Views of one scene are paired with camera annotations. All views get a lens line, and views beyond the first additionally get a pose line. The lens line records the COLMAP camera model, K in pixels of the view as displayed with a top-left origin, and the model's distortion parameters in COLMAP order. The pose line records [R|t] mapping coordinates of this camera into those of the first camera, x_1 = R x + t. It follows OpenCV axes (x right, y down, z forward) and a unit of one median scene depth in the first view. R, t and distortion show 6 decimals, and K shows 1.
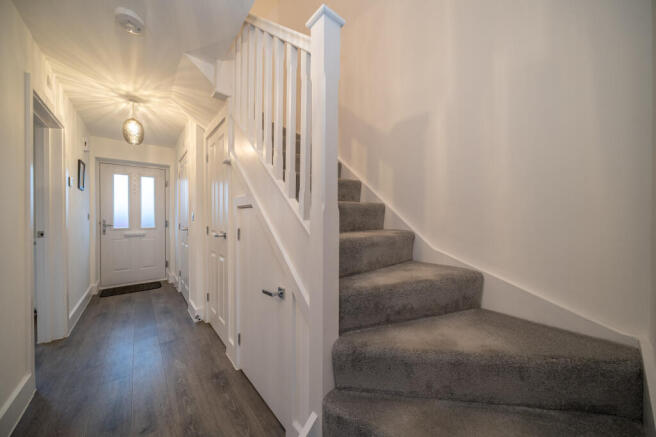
lens RADIAL K [[228.5, 0, 326.2], [0, 228.5, 218.3], [0, 0, 1]] dist [0.002006, 0.000145]
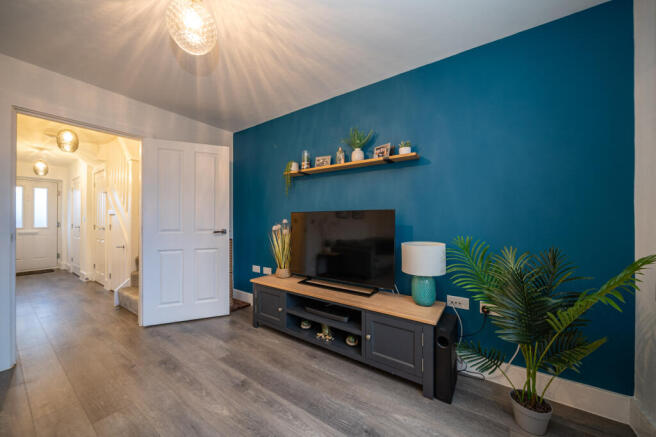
lens RADIAL K [[245.7, 0, 328.2], [0, 245.7, 220.9], [0, 0, 1]] dist [0.002526, 0.000284]
pose [[0.967429, 0.004612, 0.253102, 0.451709], [-0.002770, 0.999967, -0.007630, 0.009737], [-0.253129, 0.006680, 0.967409, -0.782279]]
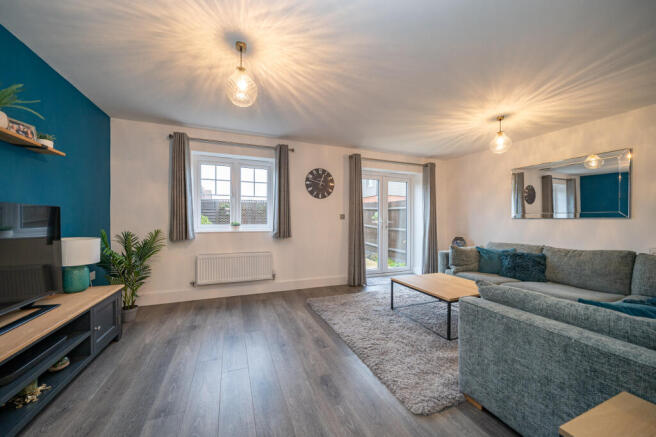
lens RADIAL K [[228.5, 0, 327.7], [0, 228.5, 219.6], [0, 0, 1]] dist [0.002006, 0.000145]
pose [[-0.953292, -0.000837, 0.302049, -1.423741], [0.001000, 0.999982, 0.005927, -0.009332], [-0.302048, 0.005952, -0.953274, 2.789628]]
